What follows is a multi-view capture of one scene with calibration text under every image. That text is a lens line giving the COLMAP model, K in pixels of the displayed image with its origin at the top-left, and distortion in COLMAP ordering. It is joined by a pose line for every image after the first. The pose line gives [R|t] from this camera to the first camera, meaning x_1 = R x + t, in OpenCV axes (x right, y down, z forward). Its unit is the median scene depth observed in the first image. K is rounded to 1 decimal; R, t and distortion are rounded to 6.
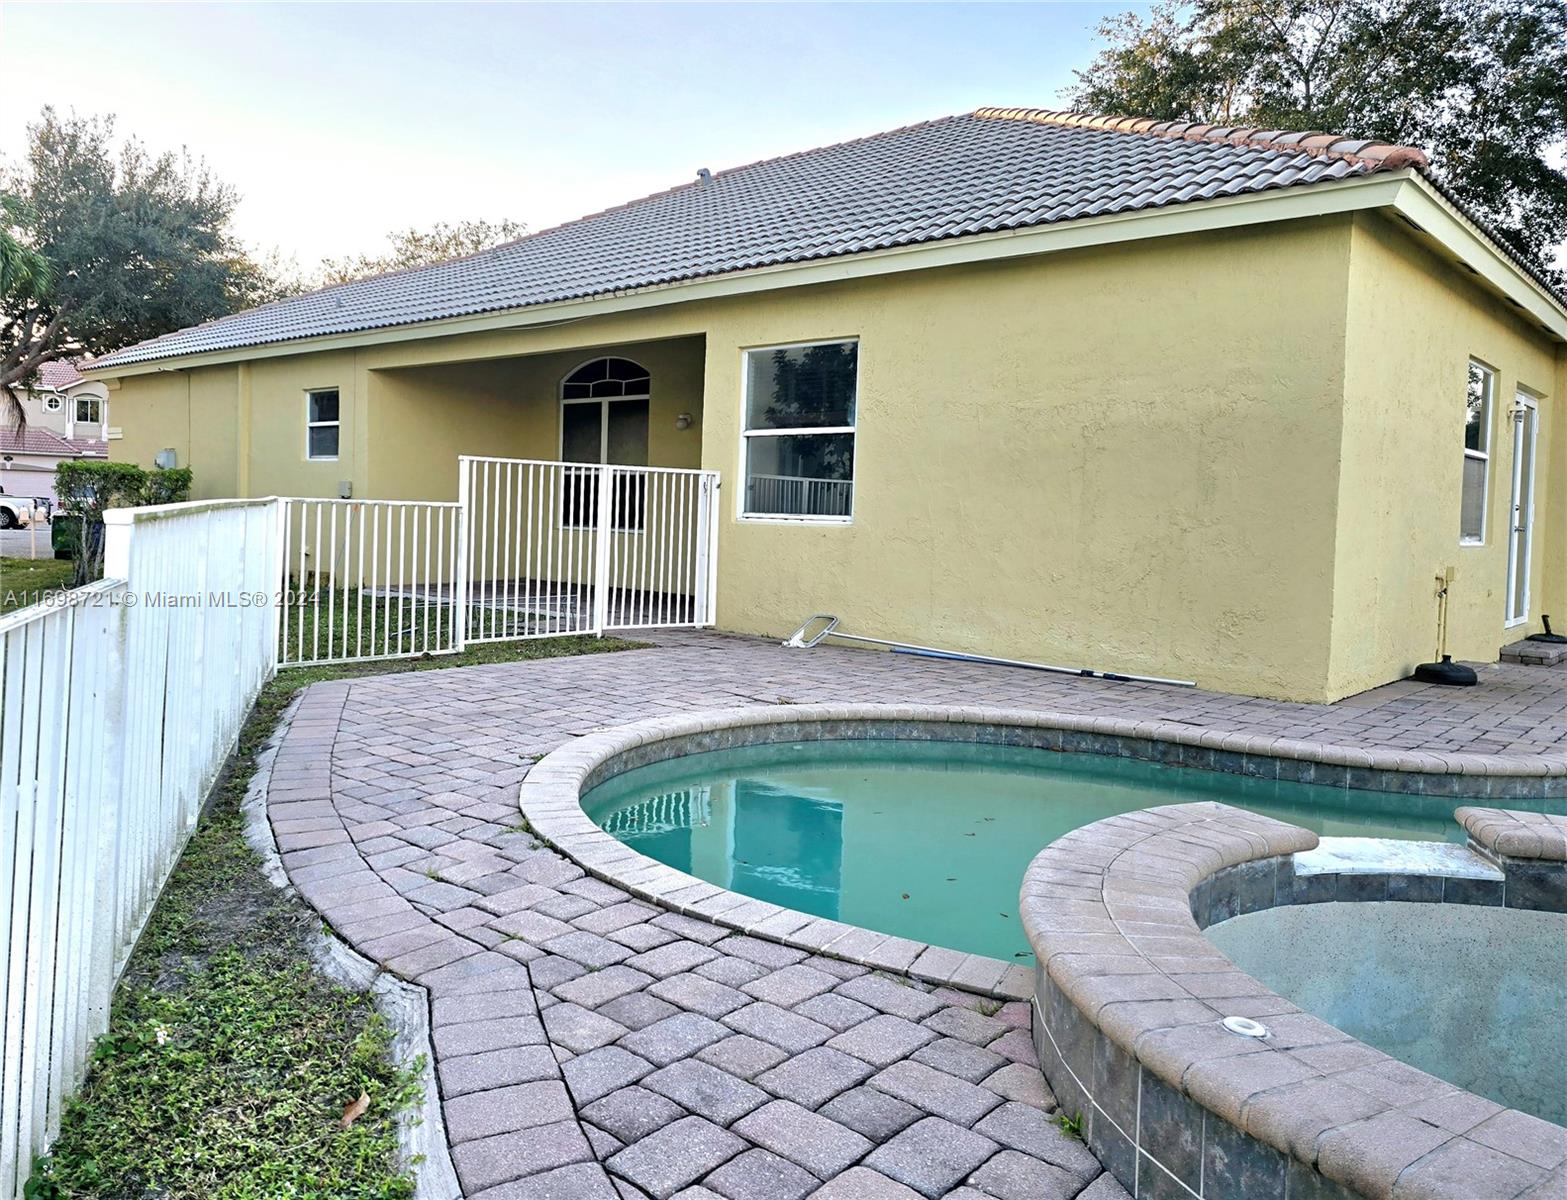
lens RADIAL K [[1045.6, 0, 741.0], [0, 1045.6, 581.0], [0, 0, 1]] dist [0.053647, -0.042498]
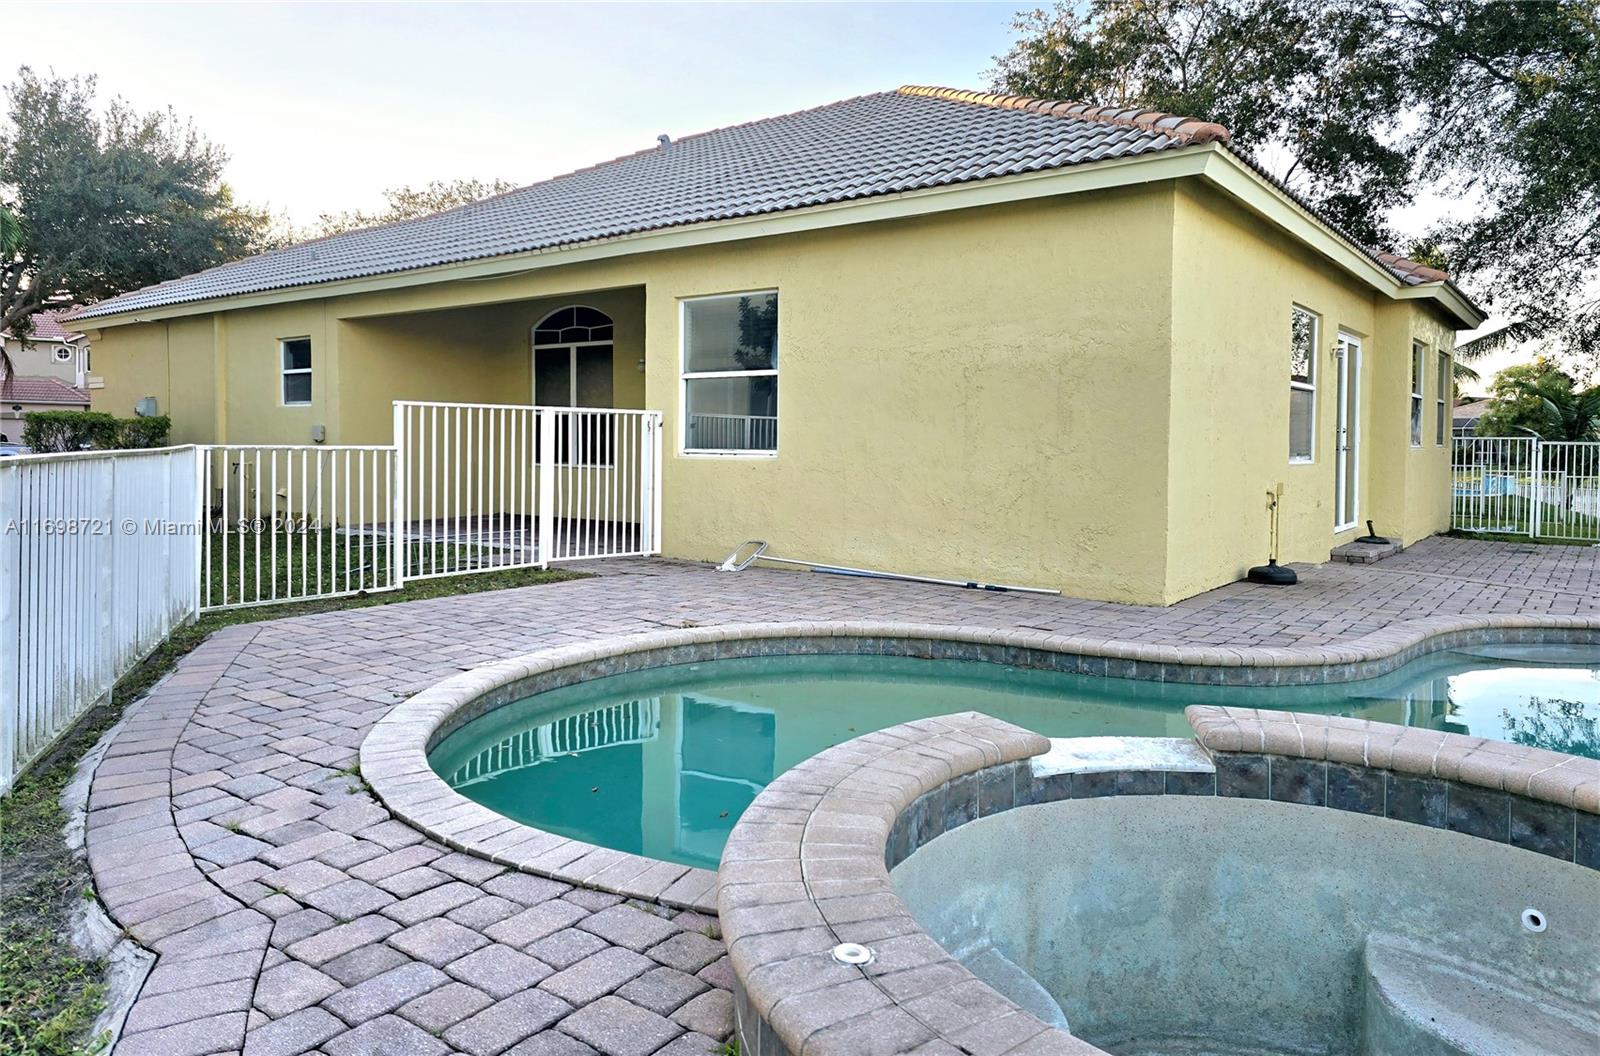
lens RADIAL K [[923.7, 0, 860.9], [0, 923.7, 497.9], [0, 0, 1]] dist [0.076189, -0.058677]
pose [[0.993770, -0.027980, 0.107878, 0.109996], [0.028646, 0.999579, -0.004629, -0.005969], [-0.107703, 0.007691, 0.994153, 0.023875]]
